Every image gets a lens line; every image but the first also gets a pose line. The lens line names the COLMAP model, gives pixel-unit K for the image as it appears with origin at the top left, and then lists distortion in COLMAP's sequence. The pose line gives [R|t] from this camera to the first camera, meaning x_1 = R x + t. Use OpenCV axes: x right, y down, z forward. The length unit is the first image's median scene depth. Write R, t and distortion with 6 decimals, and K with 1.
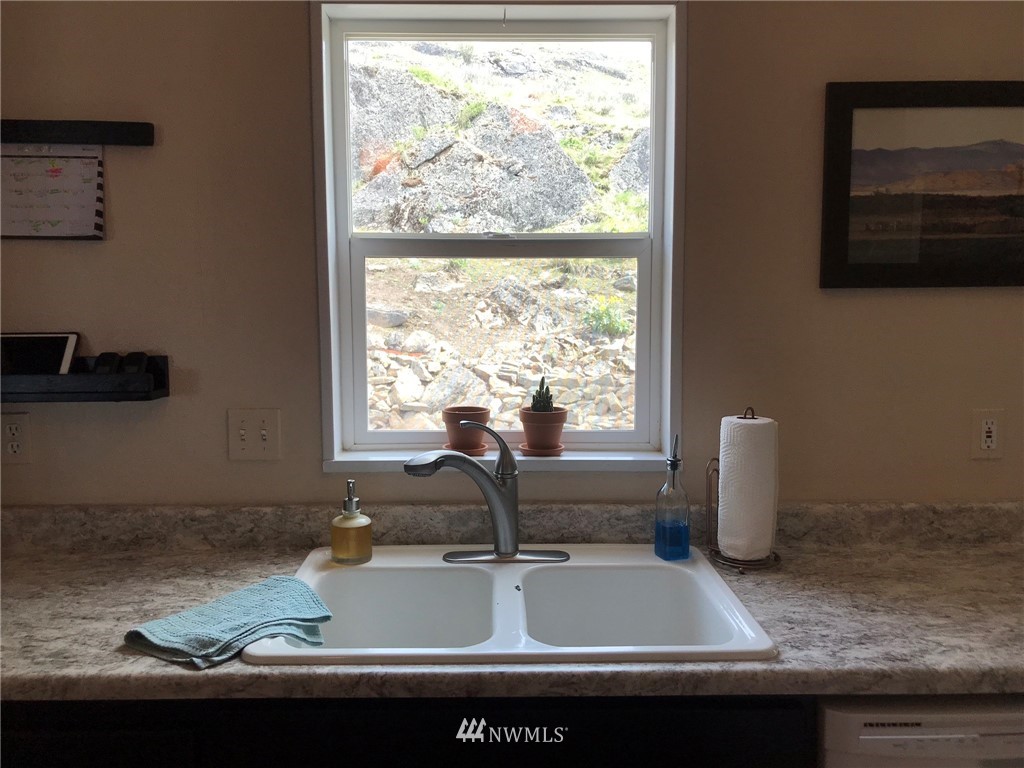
lens RADIAL K [[848.4, 0, 512.0], [0, 848.4, 384.0], [0, 0, 1]] dist [-0.002286, -0.005994]
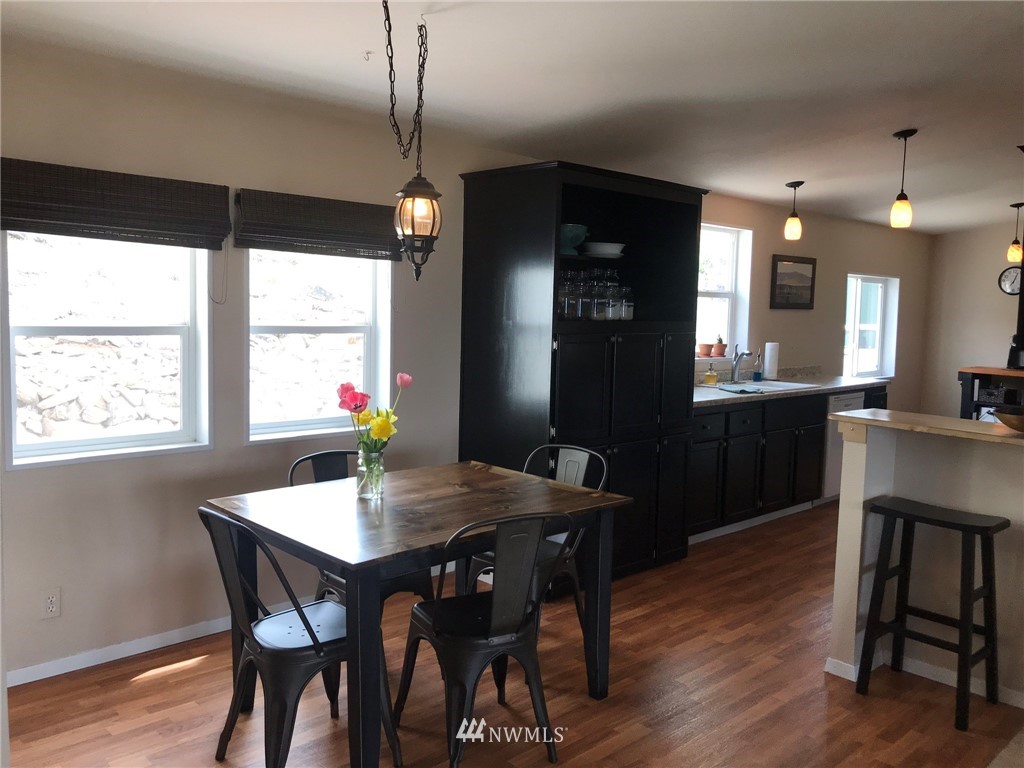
lens RADIAL K [[837.3, 0, 512.0], [0, 837.3, 384.0], [0, 0, 1]] dist [0.056763, 0.001231]
pose [[0.728854, -0.044615, 0.683214, -2.970340], [0.052739, 0.998568, 0.008946, 0.122228], [-0.682634, 0.029512, 0.730164, -0.899229]]
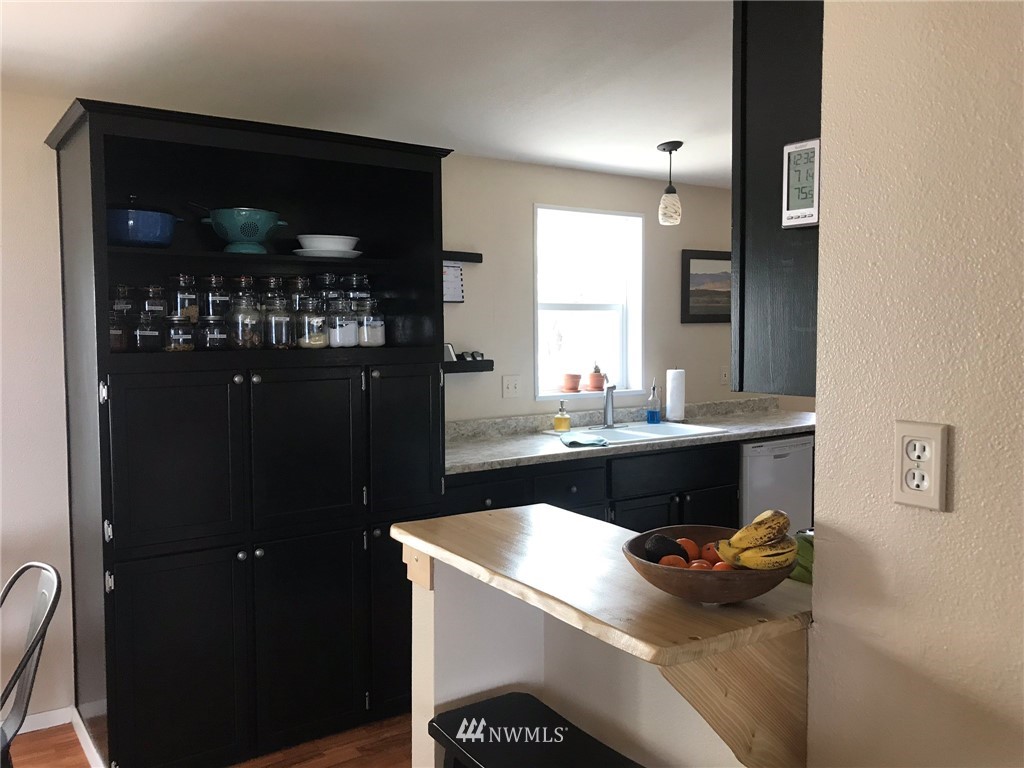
lens RADIAL K [[837.3, 0, 512.0], [0, 837.3, 384.0], [0, 0, 1]] dist [0.056763, 0.001231]
pose [[0.825643, -0.041827, 0.562641, -1.605507], [0.071087, 0.997013, -0.030197, 0.123716], [-0.559697, 0.064928, 0.826150, -0.904905]]
